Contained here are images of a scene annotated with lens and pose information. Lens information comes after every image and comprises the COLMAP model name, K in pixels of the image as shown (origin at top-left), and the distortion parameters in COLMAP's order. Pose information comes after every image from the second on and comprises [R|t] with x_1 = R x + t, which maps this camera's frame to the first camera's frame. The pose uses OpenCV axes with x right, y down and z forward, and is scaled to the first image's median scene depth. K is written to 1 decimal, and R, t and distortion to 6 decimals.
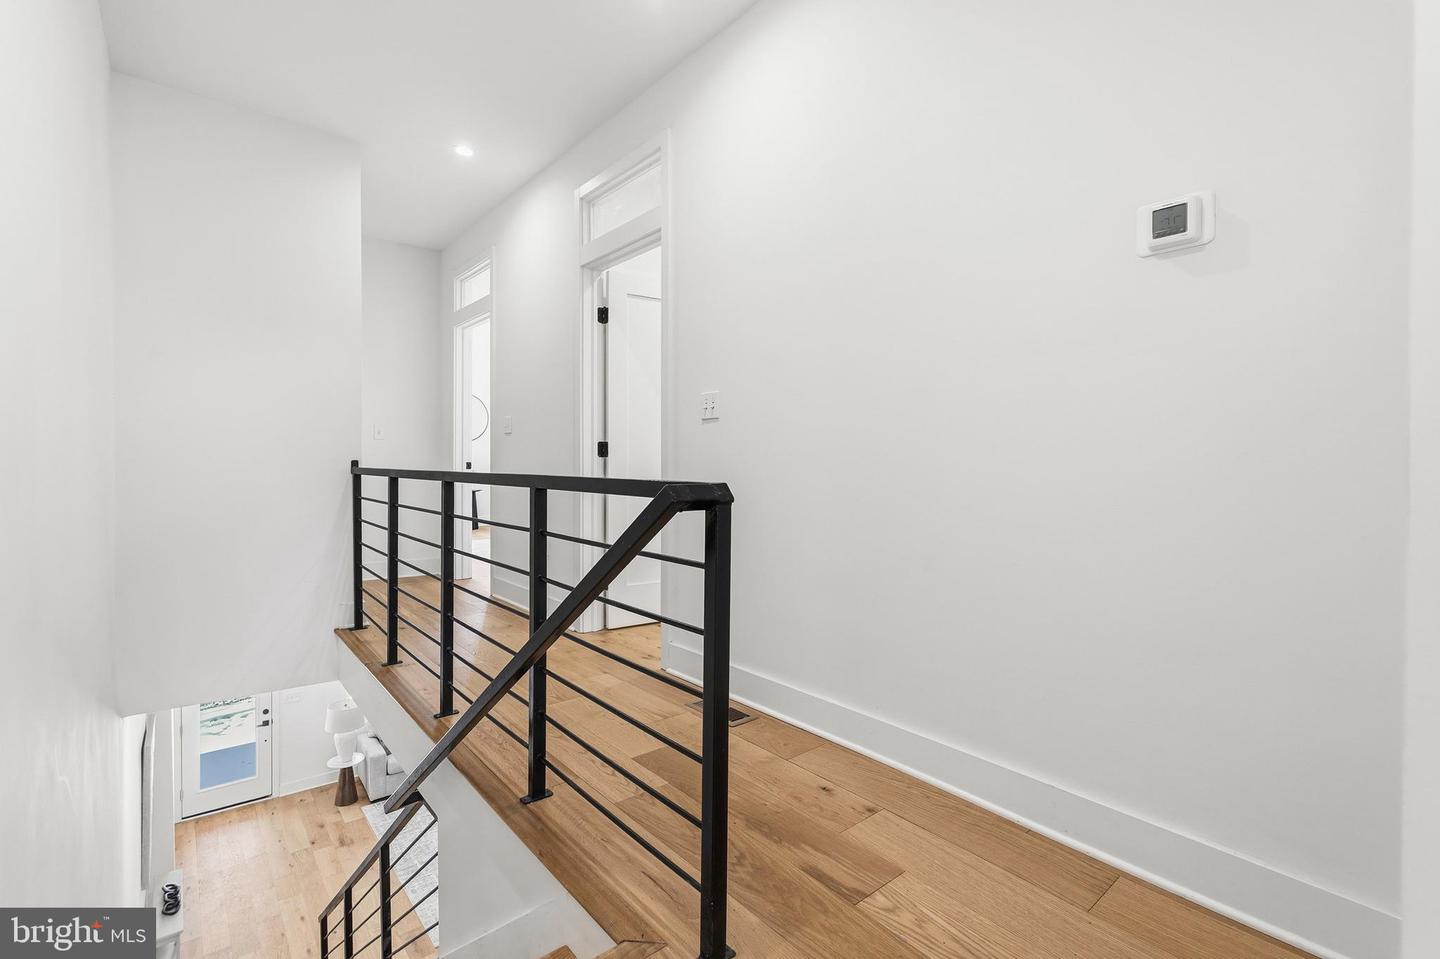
lens RADIAL K [[643.3, 0, 715.8], [0, 643.3, 477.5], [0, 0, 1]] dist [0.000853, -0.000857]
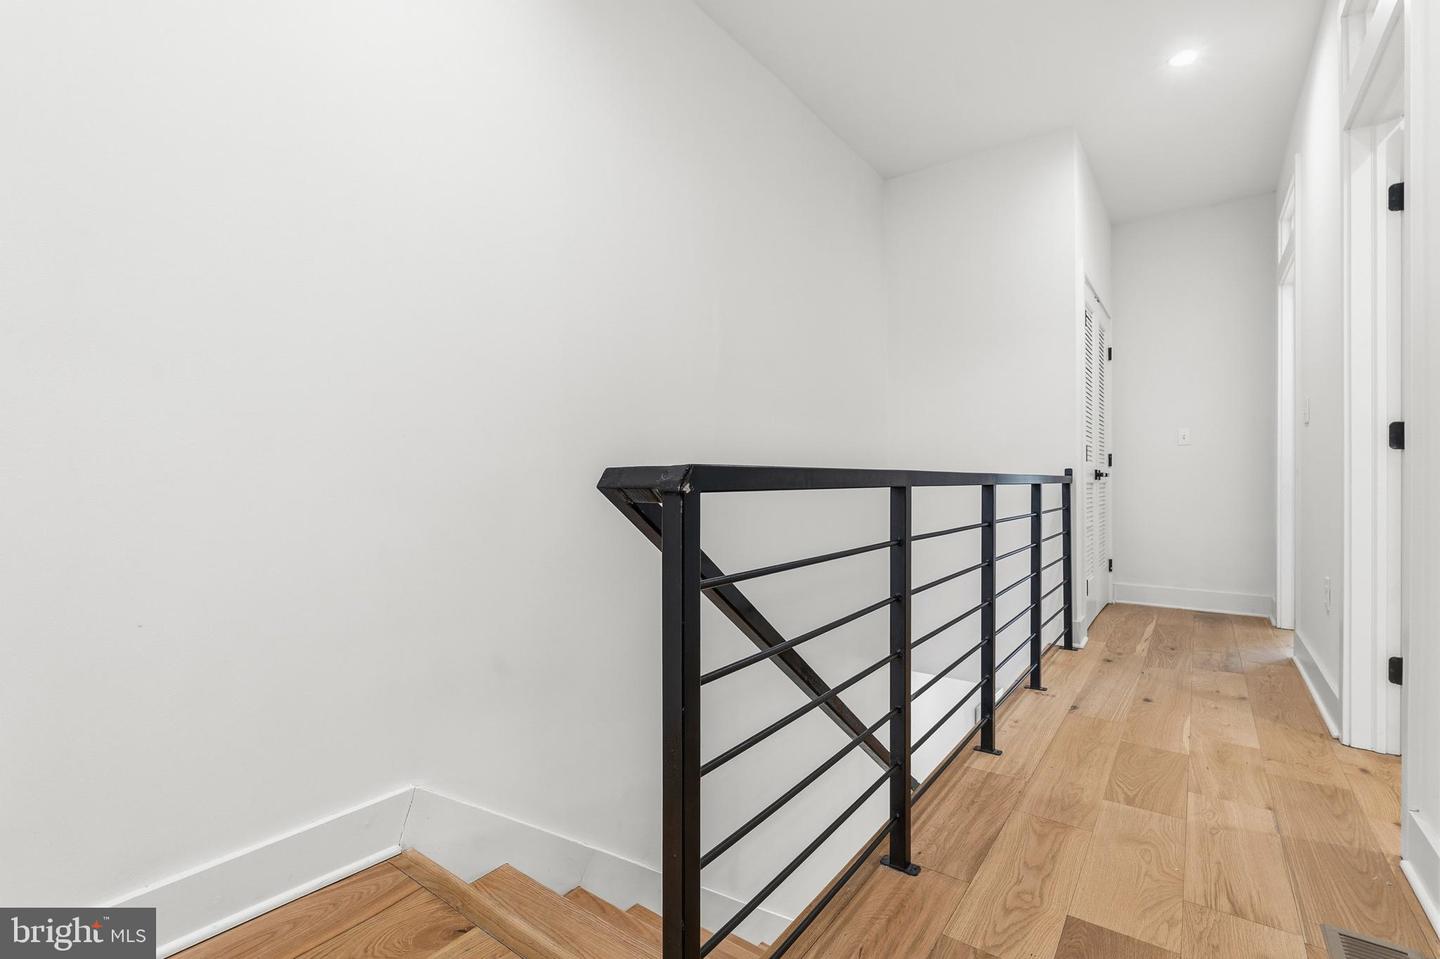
lens RADIAL K [[643.3, 0, 716.8], [0, 643.3, 482.3], [0, 0, 1]] dist [0.000853, -0.000857]
pose [[0.222088, -0.011703, -0.974956, 0.289225], [-0.009194, 0.999858, -0.014097, 0.016169], [0.974983, 0.012095, 0.221948, 0.358886]]
